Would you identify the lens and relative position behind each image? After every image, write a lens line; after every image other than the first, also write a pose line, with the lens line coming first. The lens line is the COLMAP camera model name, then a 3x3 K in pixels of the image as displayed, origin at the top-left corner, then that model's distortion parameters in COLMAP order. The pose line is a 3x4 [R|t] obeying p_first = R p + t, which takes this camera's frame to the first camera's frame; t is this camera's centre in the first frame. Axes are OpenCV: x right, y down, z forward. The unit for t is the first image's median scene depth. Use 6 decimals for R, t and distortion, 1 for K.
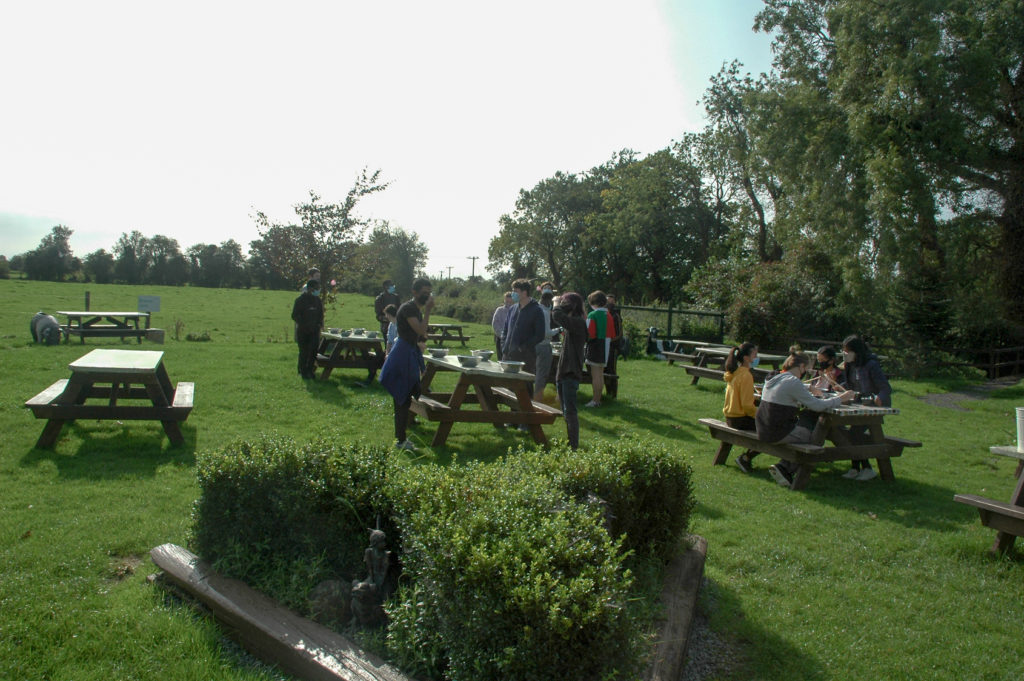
lens RADIAL K [[795.8, 0, 517.4], [0, 795.8, 338.8], [0, 0, 1]] dist [-0.115963, 0.011677]
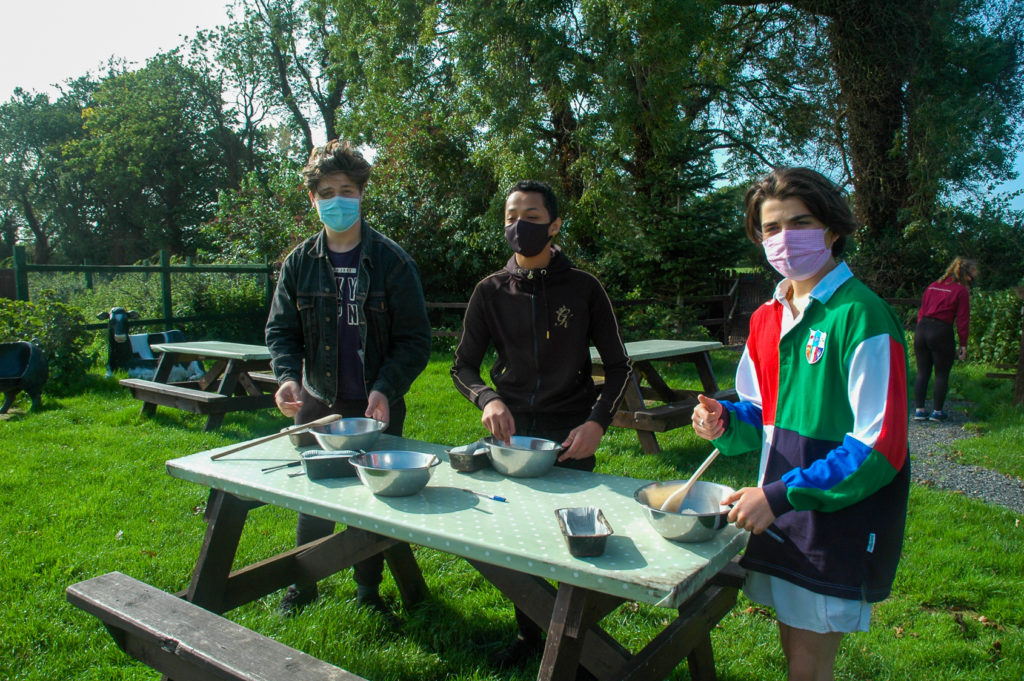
lens RADIAL K [[795.8, 0, 517.1], [0, 795.8, 340.6], [0, 0, 1]] dist [-0.115963, 0.011677]
pose [[0.842182, -0.114058, 0.526992, 0.055439], [0.083604, 0.993173, 0.081347, -0.005304], [-0.532673, -0.024450, 0.845968, 0.224627]]
